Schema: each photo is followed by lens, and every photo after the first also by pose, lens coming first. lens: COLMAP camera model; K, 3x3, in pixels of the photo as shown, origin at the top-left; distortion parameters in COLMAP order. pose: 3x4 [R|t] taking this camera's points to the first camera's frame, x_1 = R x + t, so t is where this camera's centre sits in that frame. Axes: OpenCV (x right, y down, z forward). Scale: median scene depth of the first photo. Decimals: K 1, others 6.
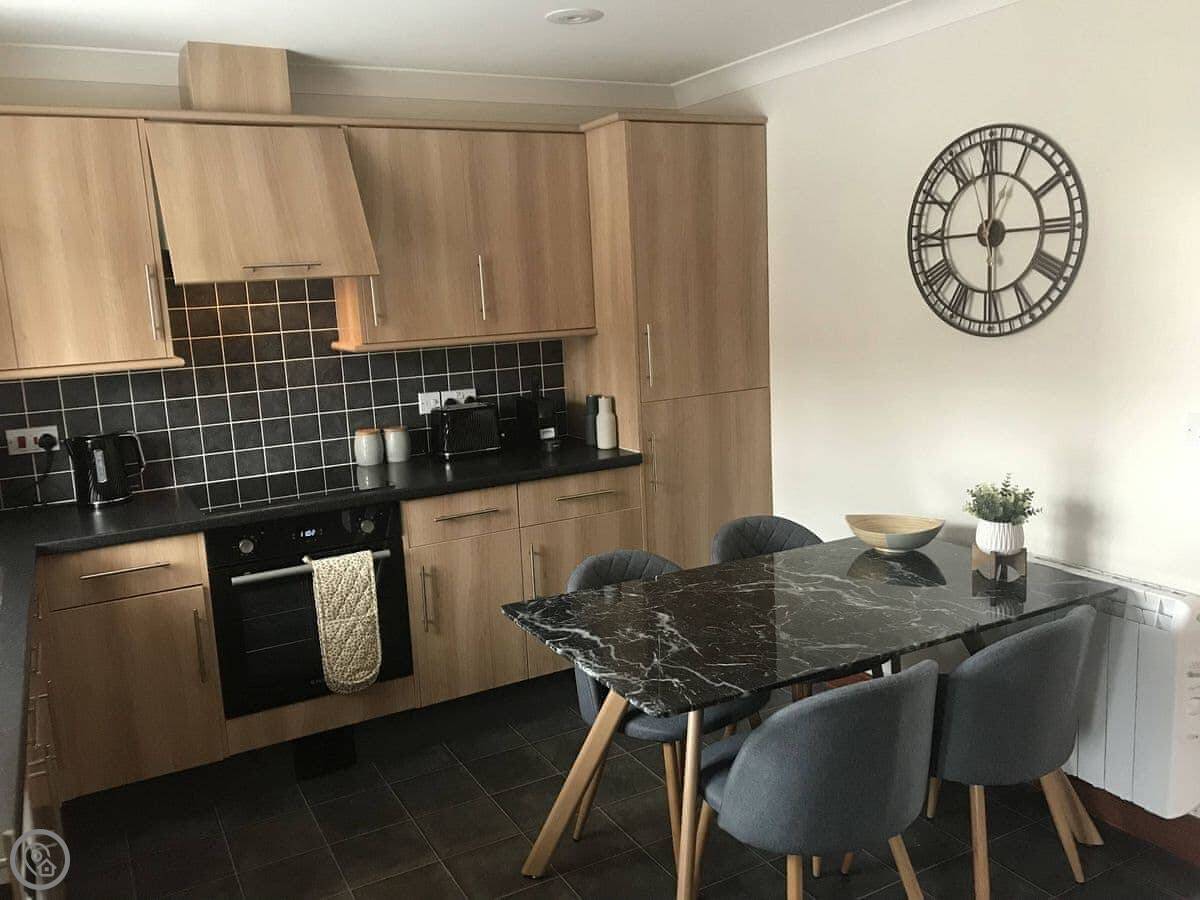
lens RADIAL K [[988.3, 0, 602.4], [0, 988.3, 445.2], [0, 0, 1]] dist [0.050952, -0.016928]
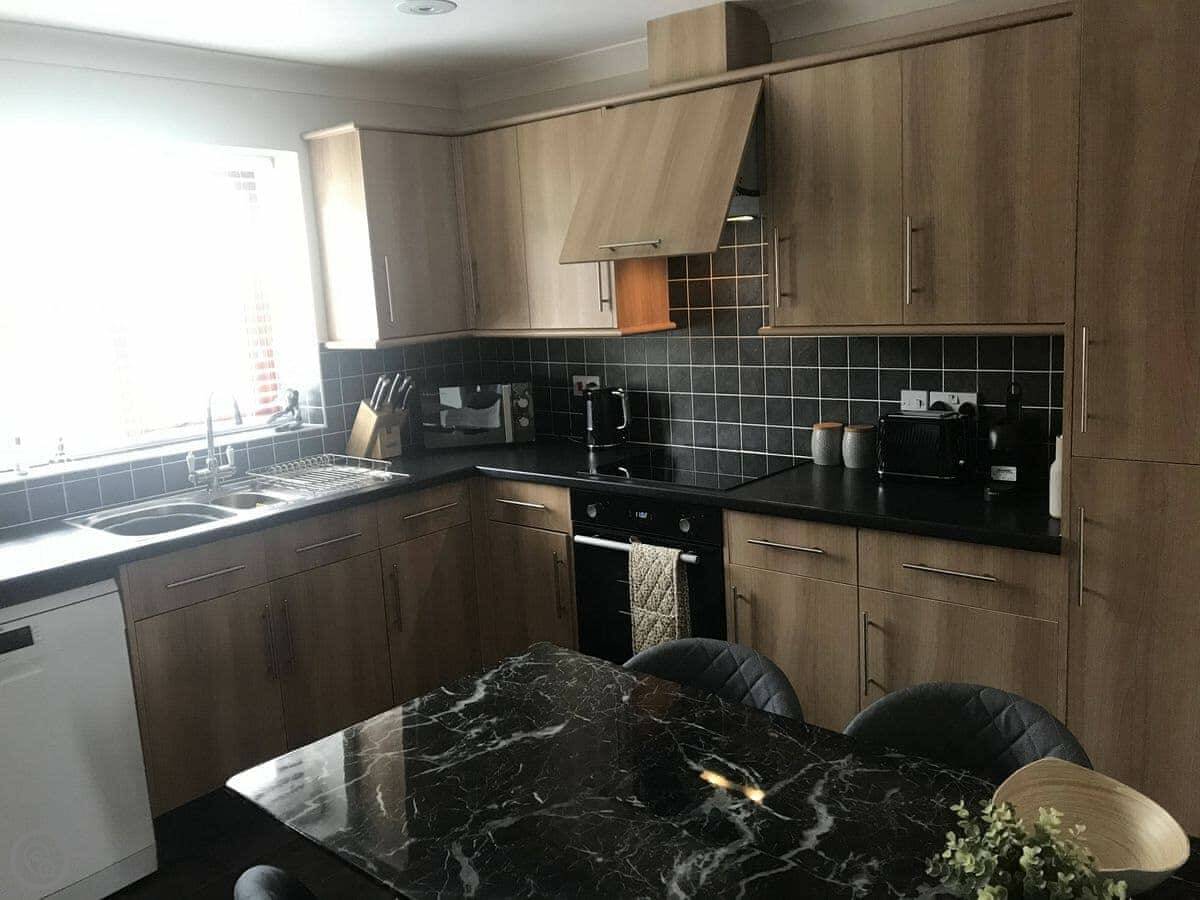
lens RADIAL K [[988.3, 0, 603.0], [0, 988.3, 452.9], [0, 0, 1]] dist [0.050952, -0.016928]
pose [[0.353148, 0.197975, -0.914381, 0.530966], [-0.117024, 0.979026, 0.166776, -0.121308], [0.928220, 0.048108, 0.368909, 0.543139]]
